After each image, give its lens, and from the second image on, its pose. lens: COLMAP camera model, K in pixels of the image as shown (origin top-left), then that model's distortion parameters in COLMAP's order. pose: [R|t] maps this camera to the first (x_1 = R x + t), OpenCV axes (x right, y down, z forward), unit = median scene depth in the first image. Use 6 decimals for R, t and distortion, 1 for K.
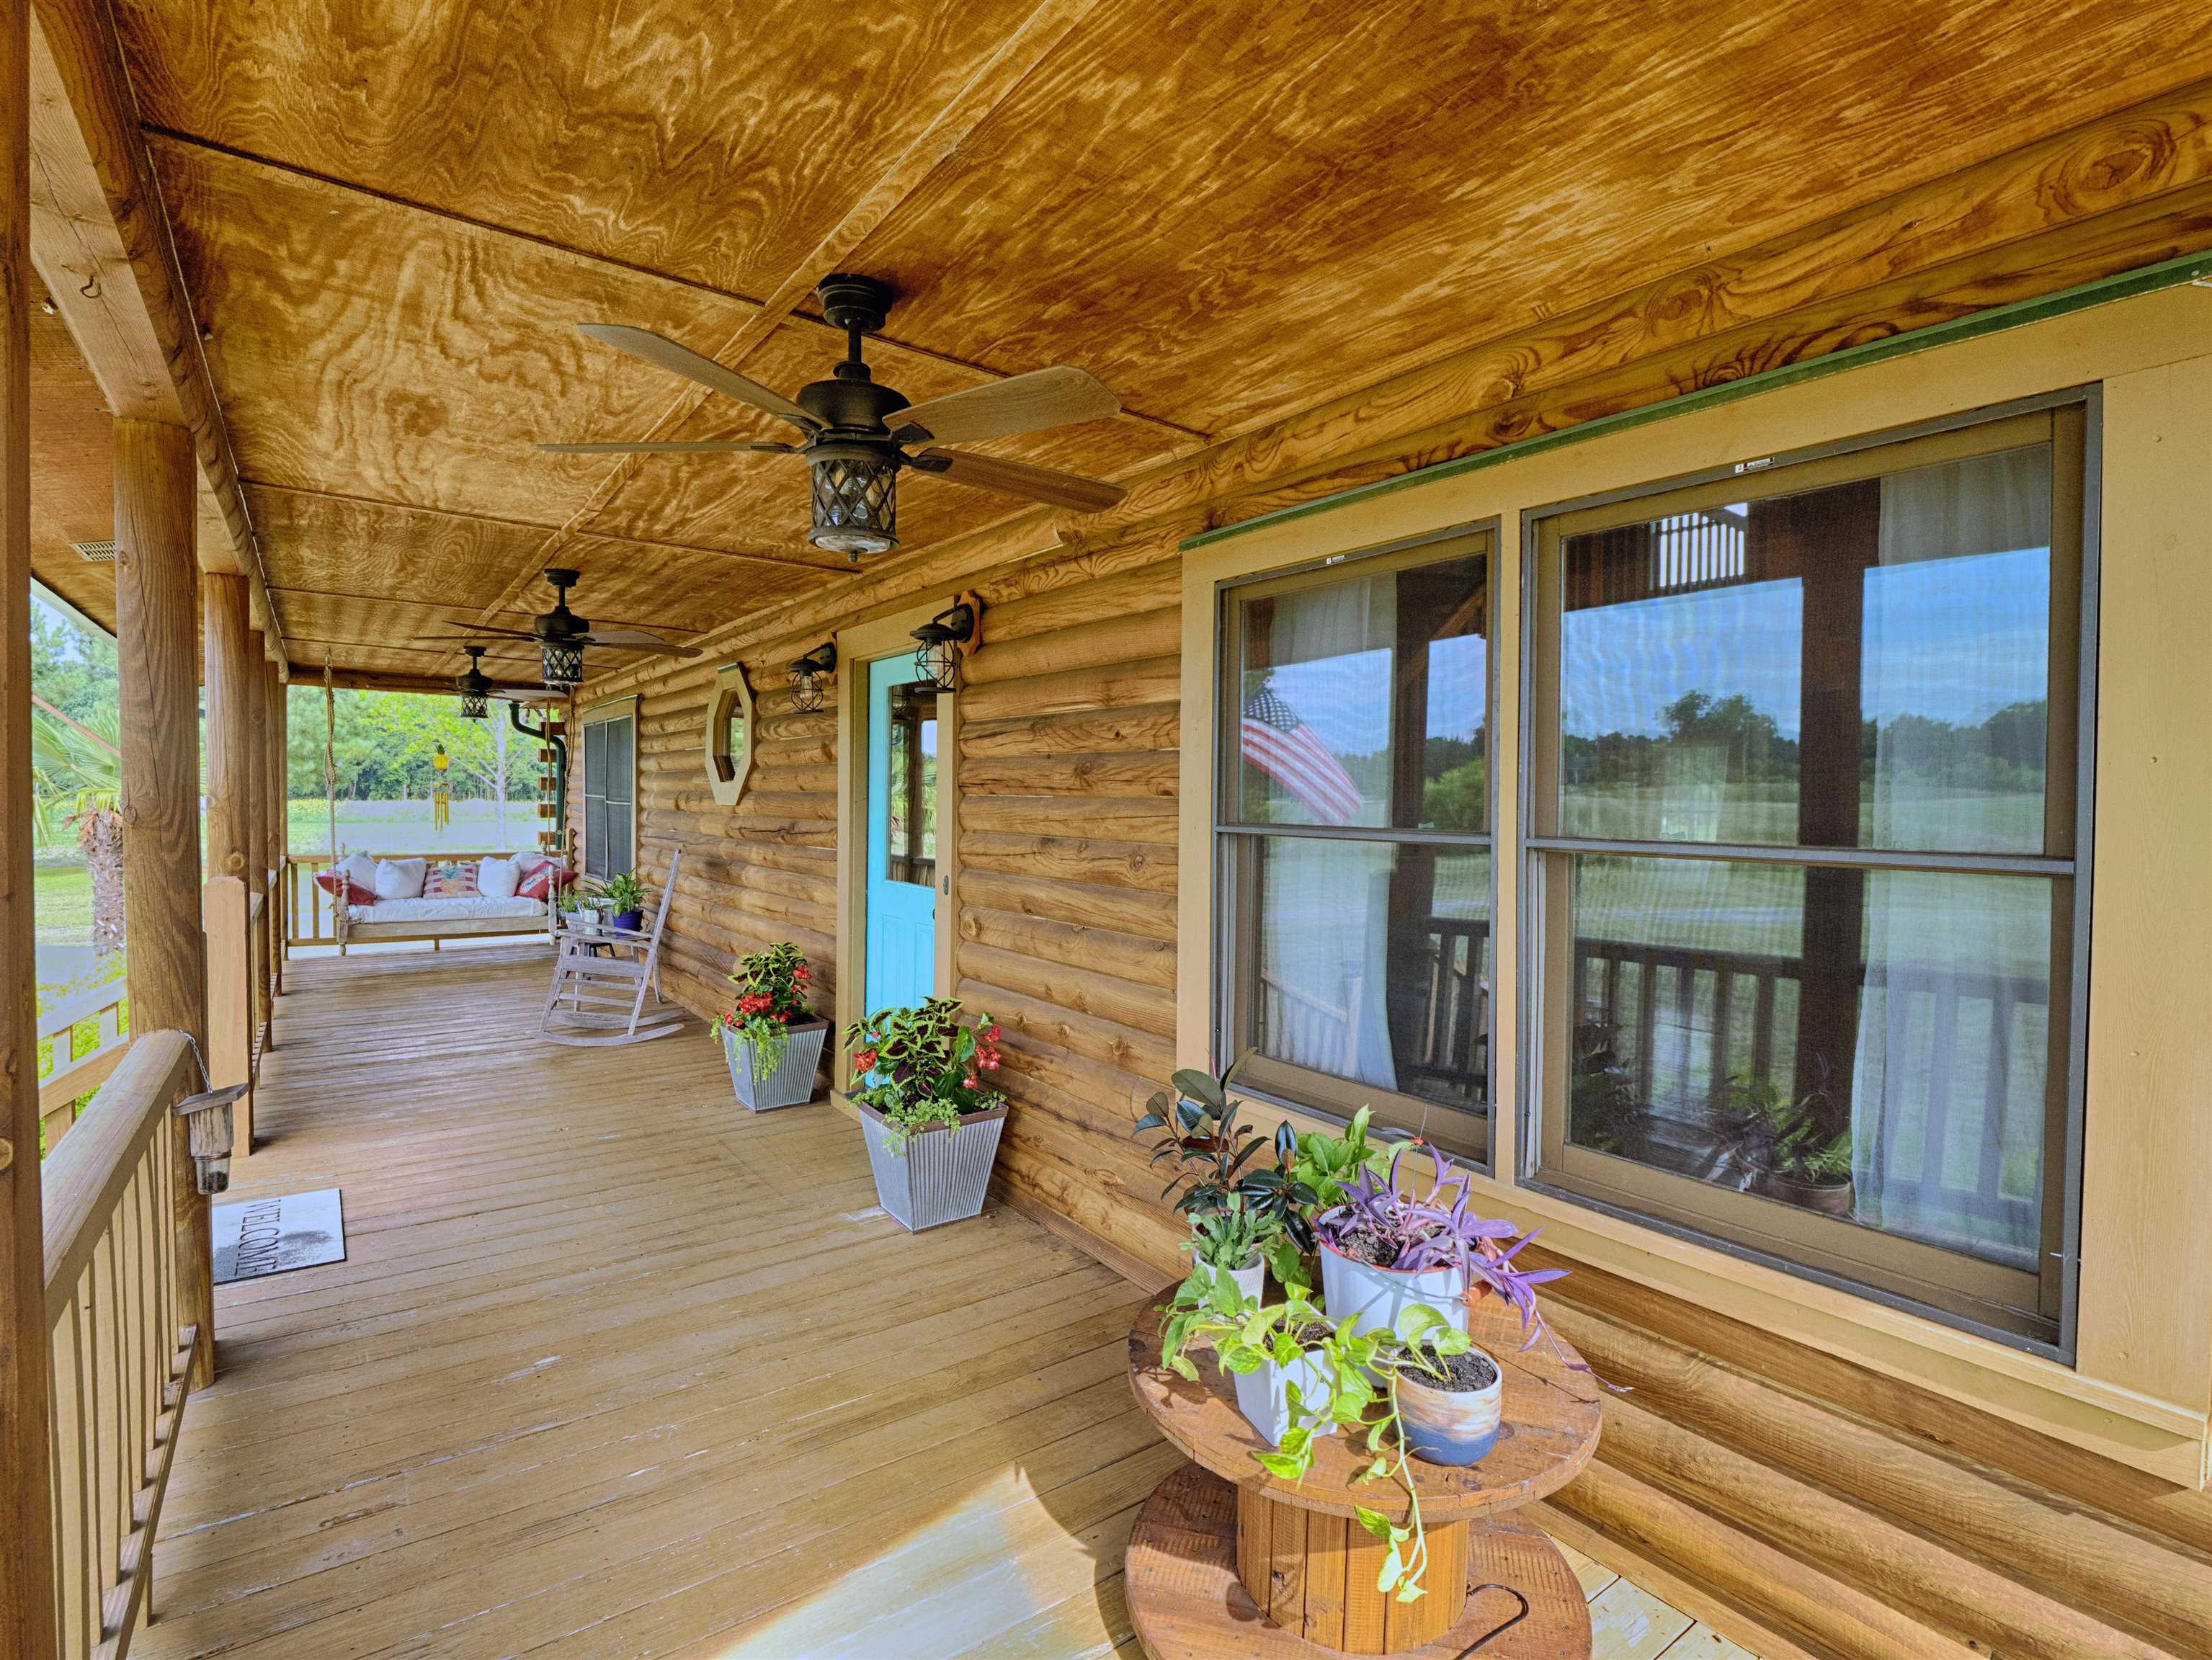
lens RADIAL K [[1049.7, 0, 1106.8], [0, 1049.7, 818.8], [0, 0, 1]] dist [-0.013968, -0.000454]
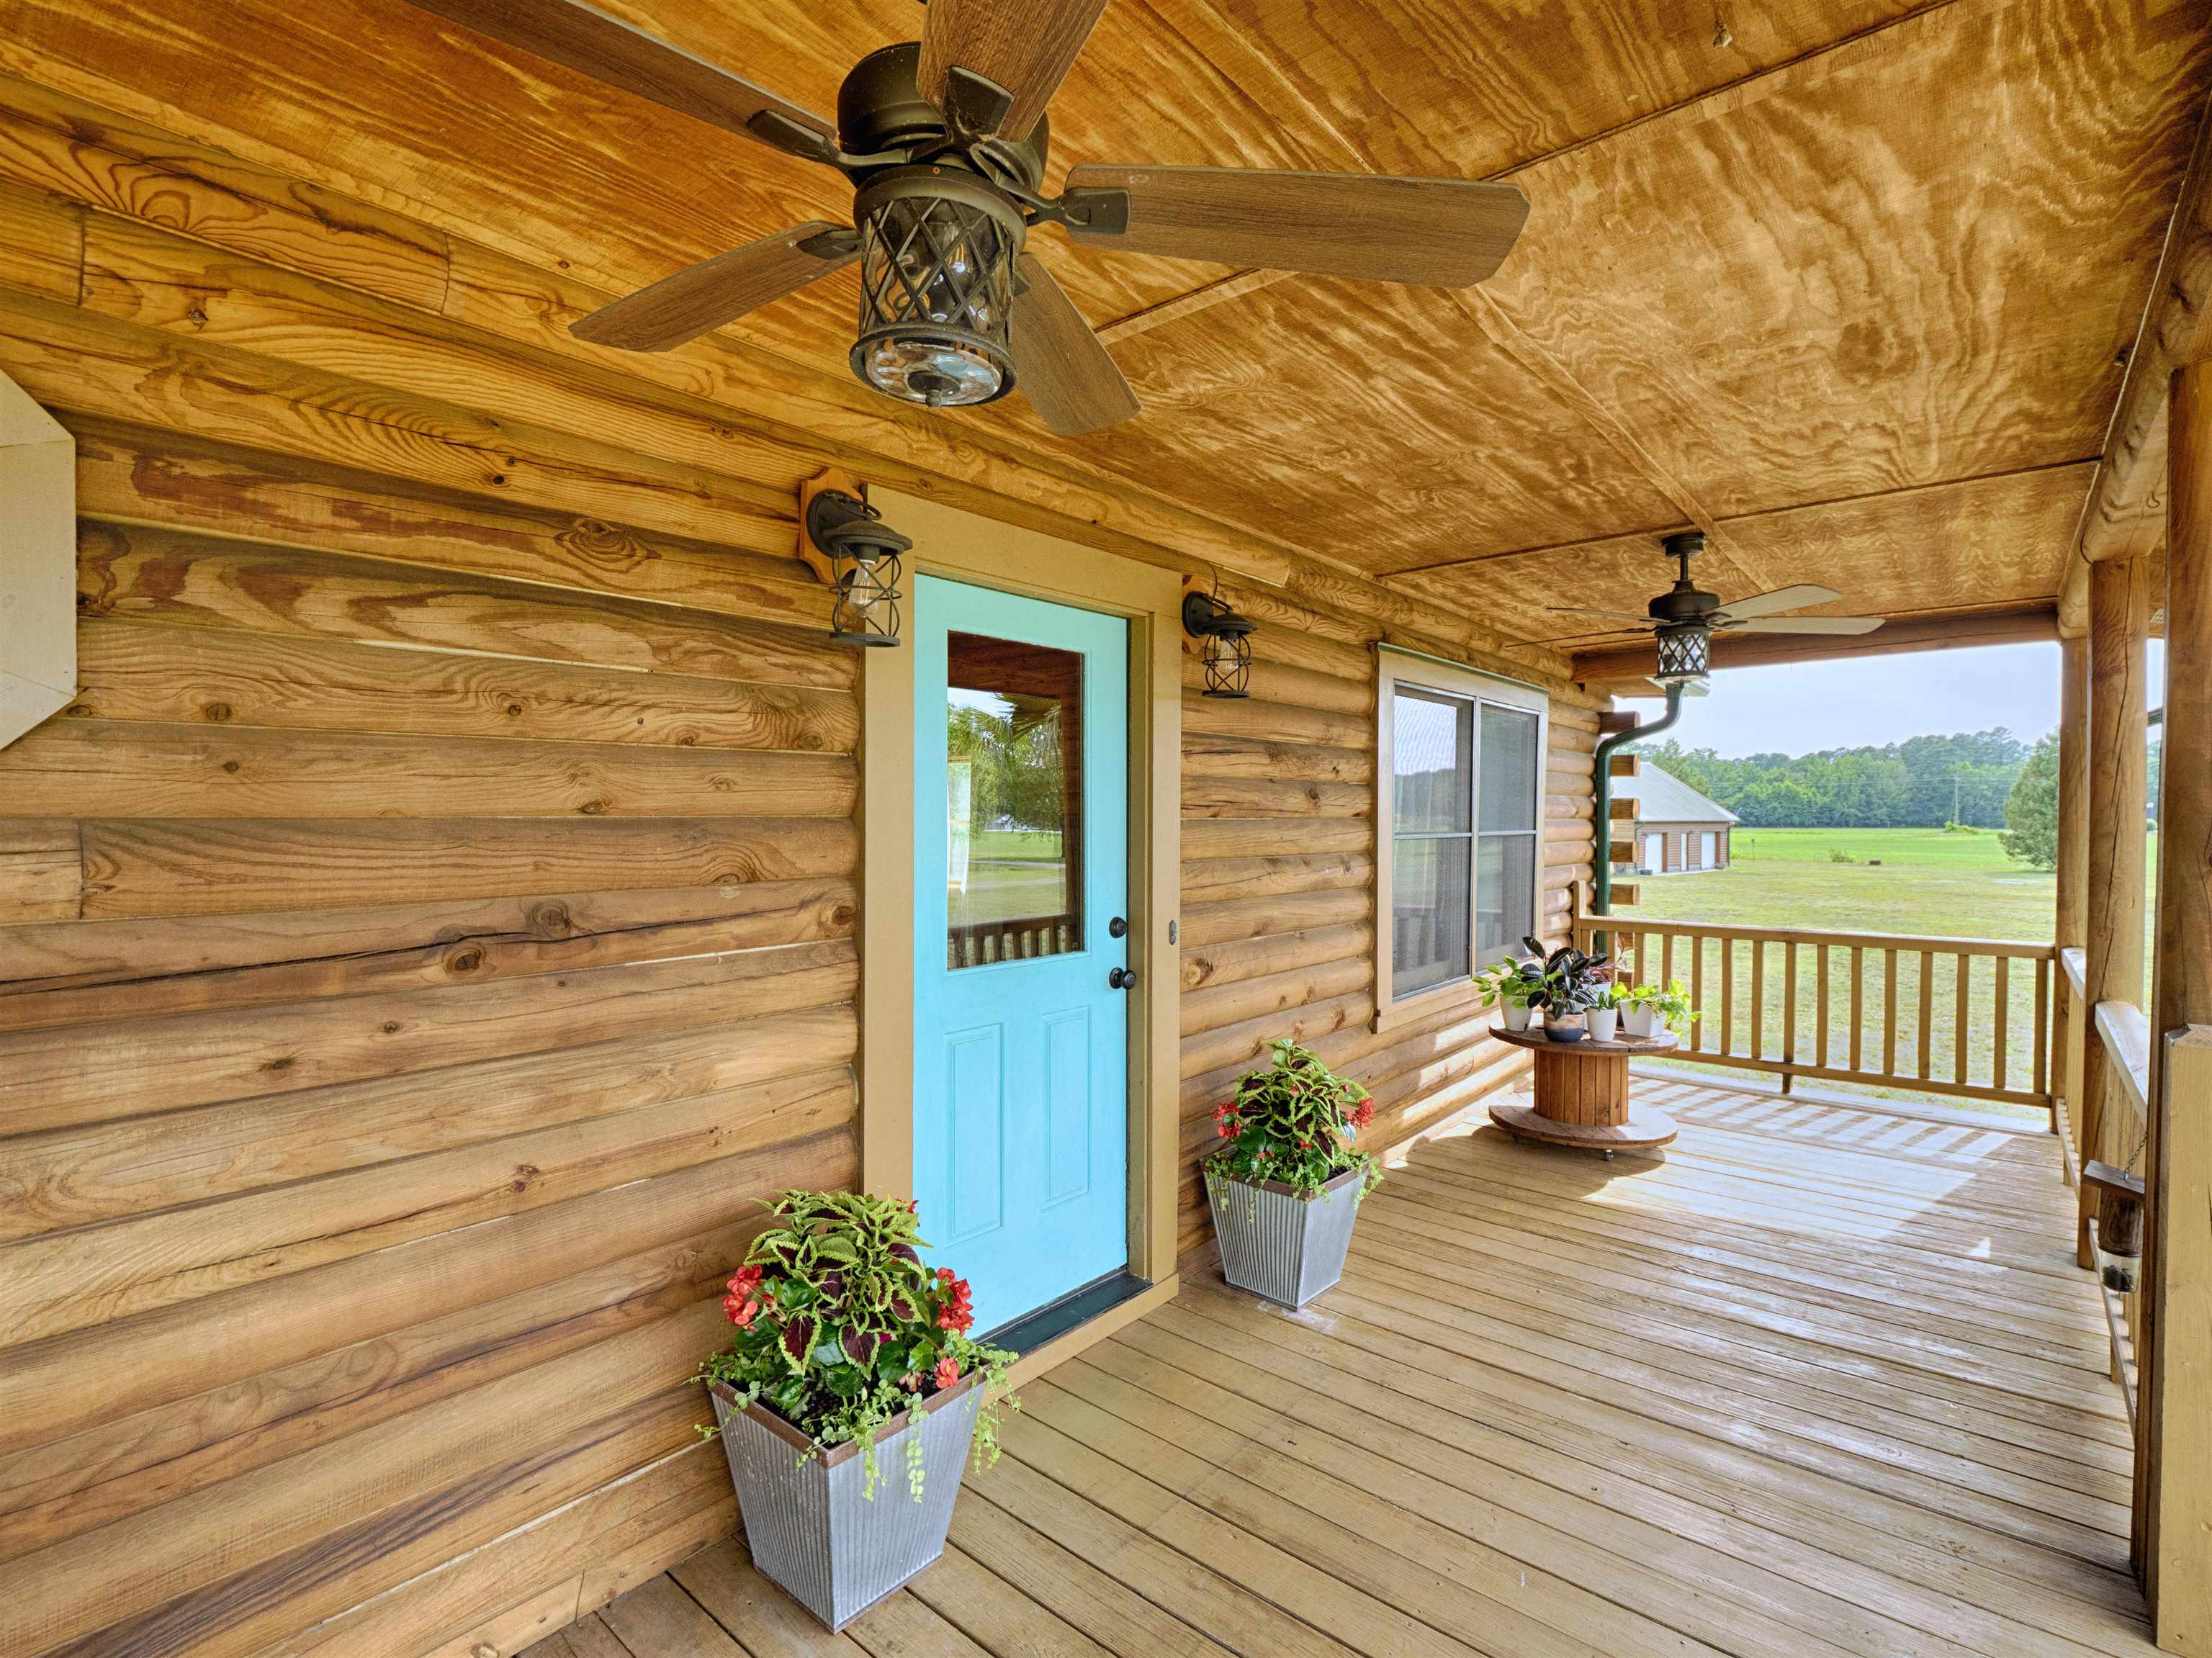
lens RADIAL K [[1059.1, 0, 1105.9], [0, 1059.1, 820.1], [0, 0, 1]] dist [-0.004594, -0.000868]
pose [[-0.226797, -0.018754, 0.973762, -1.119283], [0.016248, 0.999603, 0.023036, -0.049509], [-0.973807, 0.021046, -0.226402, 1.490371]]
